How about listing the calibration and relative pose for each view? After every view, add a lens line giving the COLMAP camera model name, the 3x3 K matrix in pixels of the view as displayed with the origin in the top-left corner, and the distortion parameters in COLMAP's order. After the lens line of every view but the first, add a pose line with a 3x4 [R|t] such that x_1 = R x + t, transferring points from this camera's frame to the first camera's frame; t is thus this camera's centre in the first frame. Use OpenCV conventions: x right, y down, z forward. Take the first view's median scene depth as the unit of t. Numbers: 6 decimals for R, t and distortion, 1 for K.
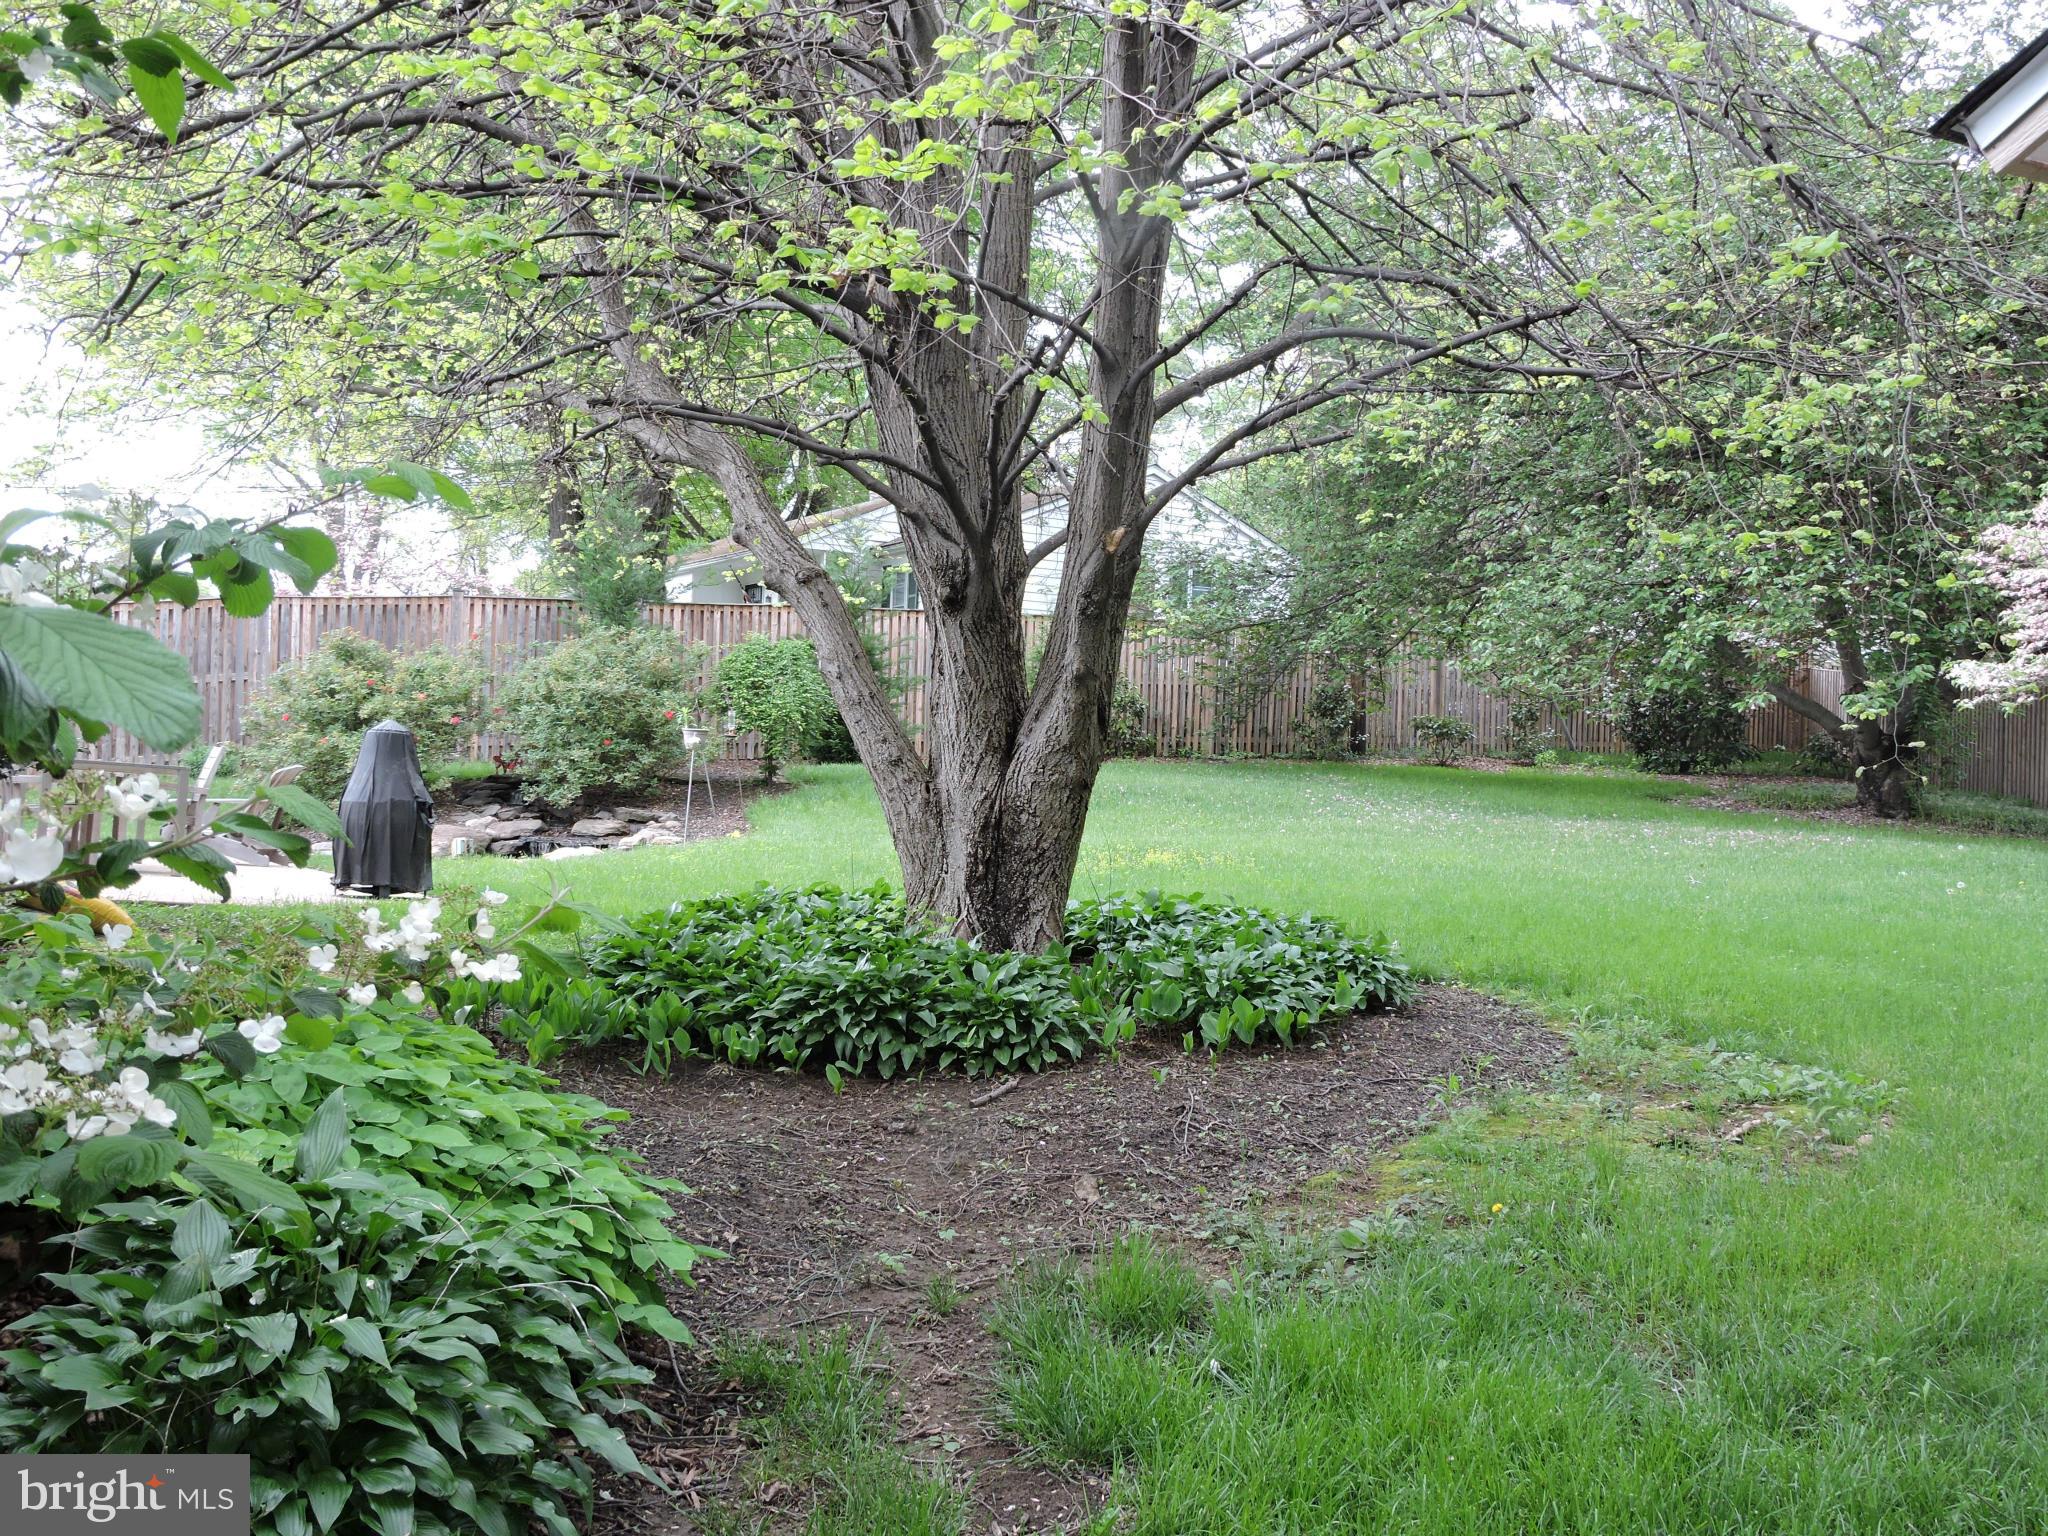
lens RADIAL K [[2008.0, 0, 1024.0], [0, 2008.0, 768.0], [0, 0, 1]] dist [-0.038360, 0.170721]
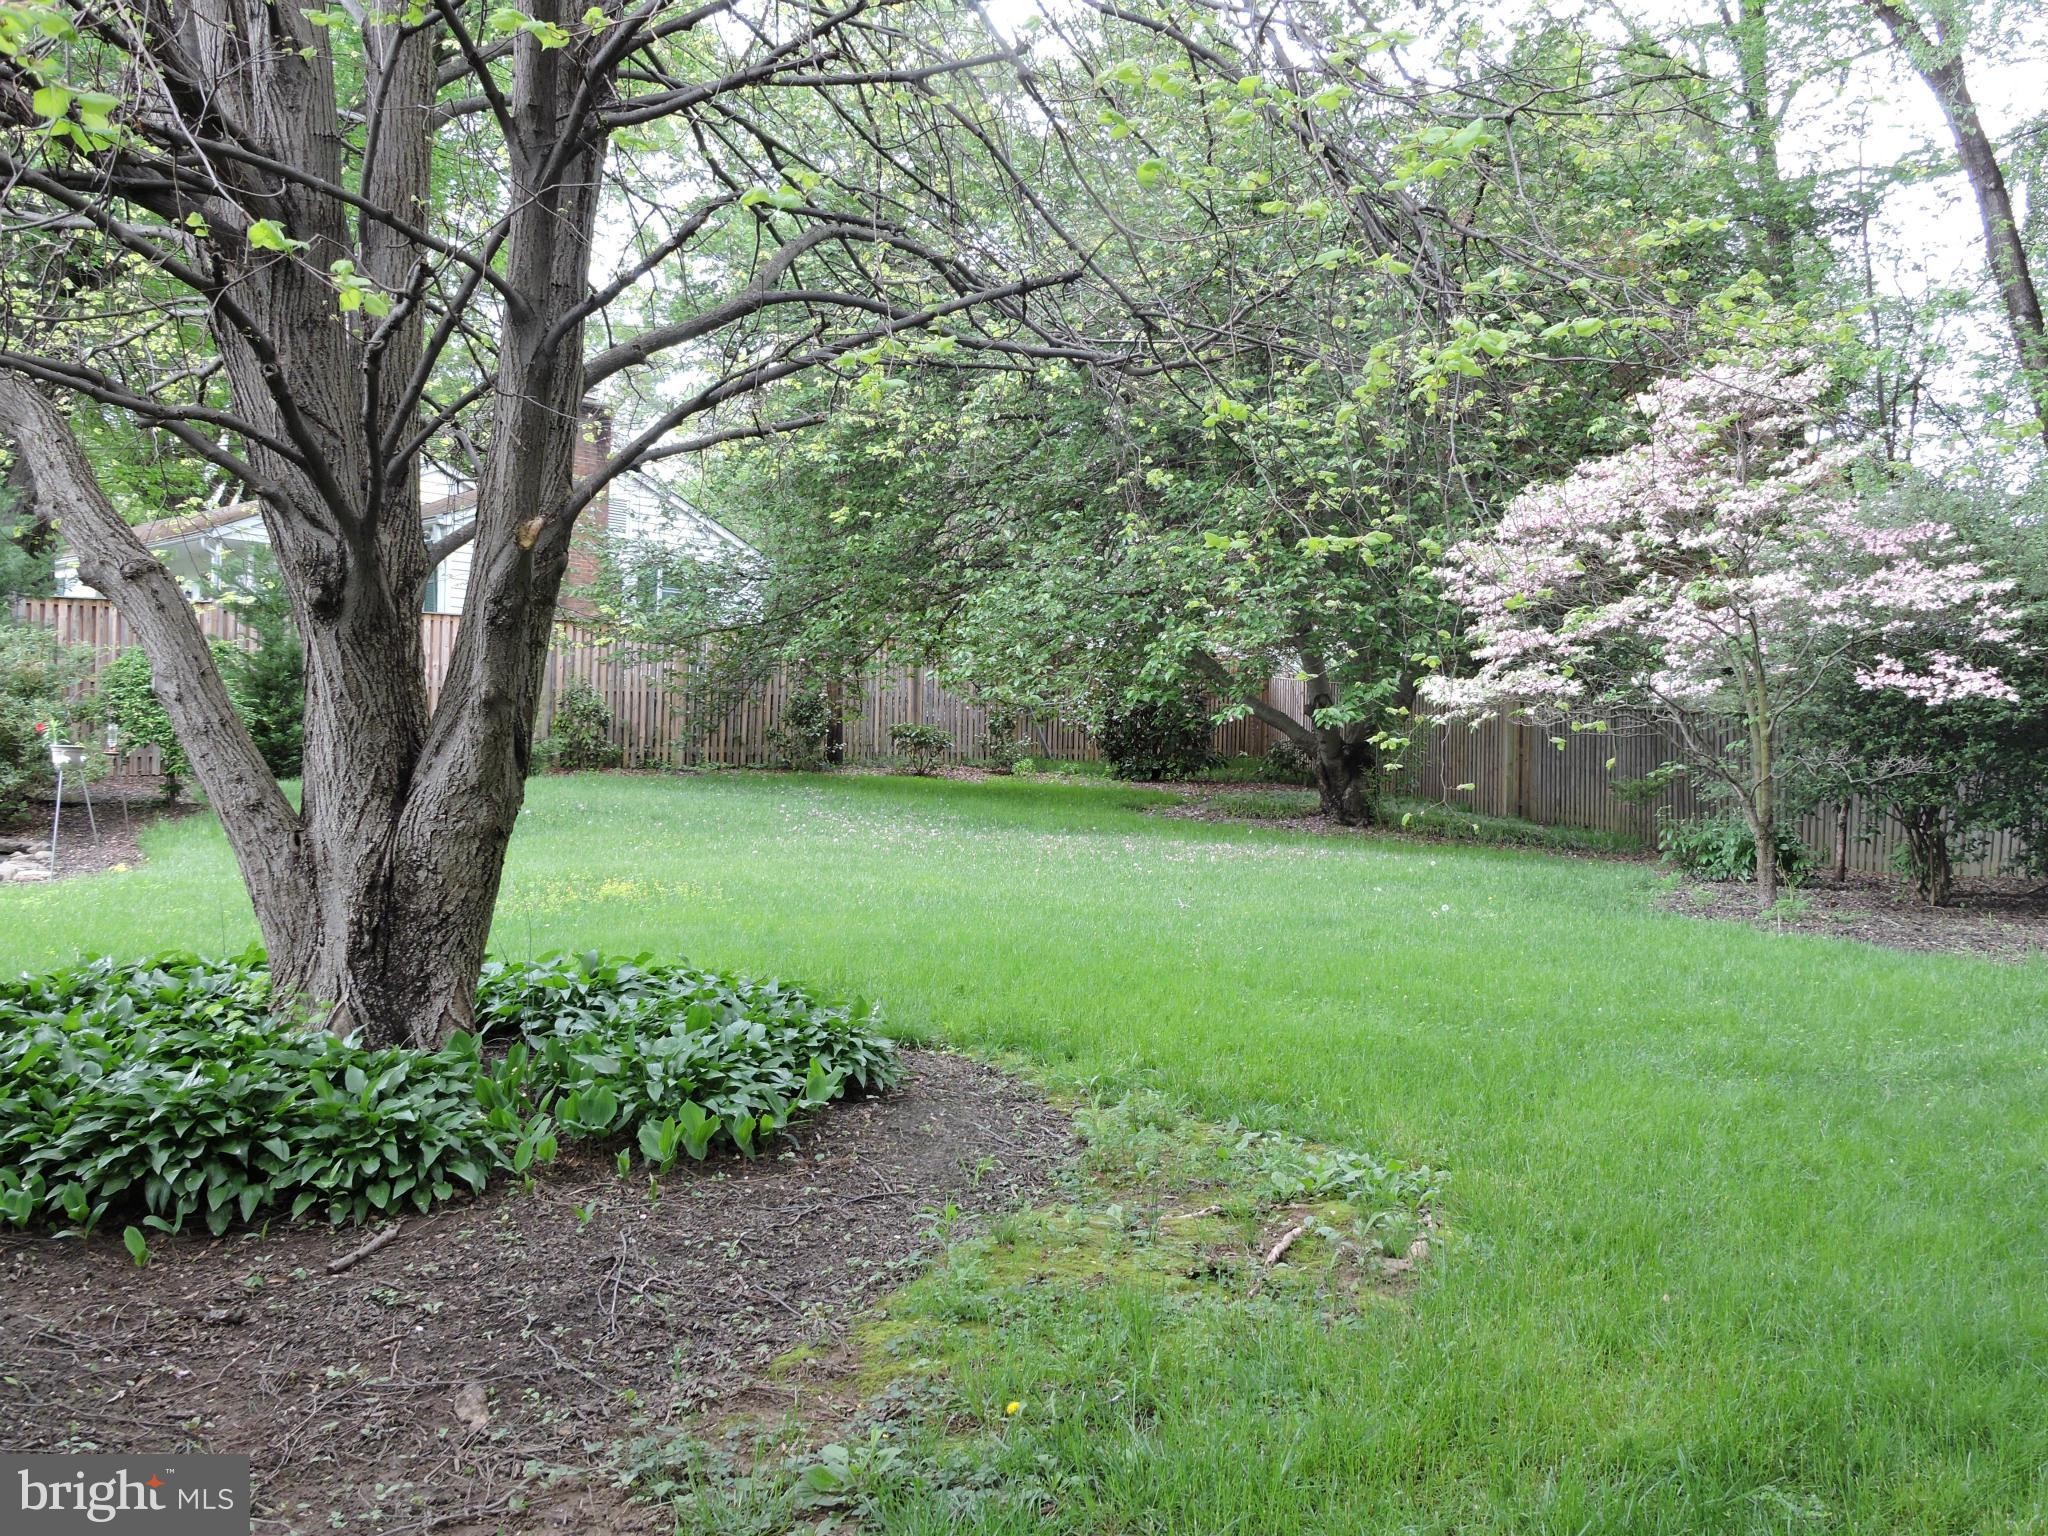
lens RADIAL K [[2008.0, 0, 1024.0], [0, 2008.0, 768.0], [0, 0, 1]] dist [-0.038360, 0.170721]
pose [[0.966764, -0.006777, 0.255579, 0.028617], [0.007054, 0.999975, -0.000168, -0.016540], [-0.255572, 0.001965, 0.966788, 0.161389]]
